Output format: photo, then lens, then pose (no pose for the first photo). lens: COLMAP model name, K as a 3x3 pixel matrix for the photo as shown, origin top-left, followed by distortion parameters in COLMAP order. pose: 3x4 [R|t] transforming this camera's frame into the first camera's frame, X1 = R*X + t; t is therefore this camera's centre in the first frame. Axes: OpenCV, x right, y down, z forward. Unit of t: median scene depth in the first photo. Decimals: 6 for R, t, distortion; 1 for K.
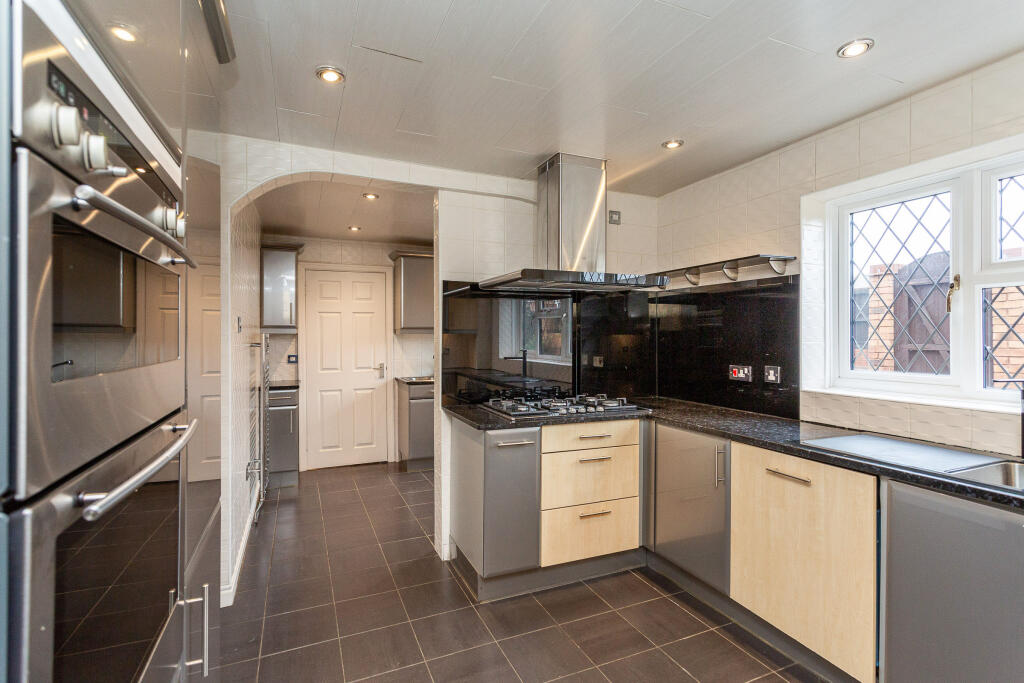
lens RADIAL K [[479.4, 0, 511.2], [0, 479.4, 326.3], [0, 0, 1]] dist [0.000319, 0.000046]
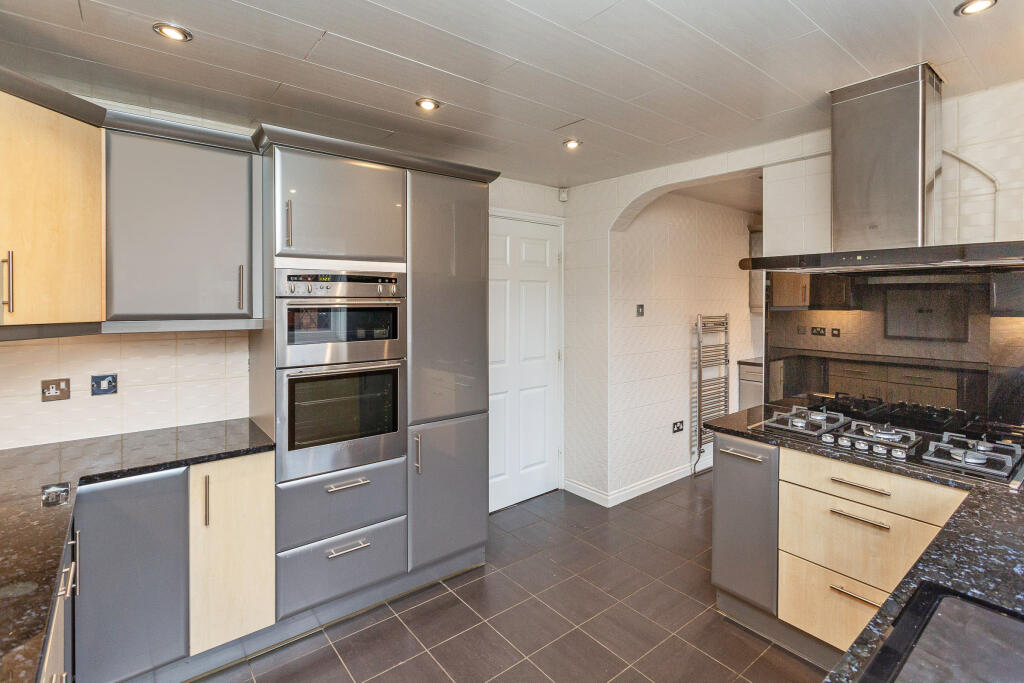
lens RADIAL K [[479.4, 0, 511.2], [0, 479.4, 326.3], [0, 0, 1]] dist [0.000319, 0.000046]
pose [[0.248030, 0.034597, -0.968134, 0.708712], [0.001141, 0.999351, 0.036005, -0.023282], [0.968752, -0.010035, 0.247830, 0.353965]]
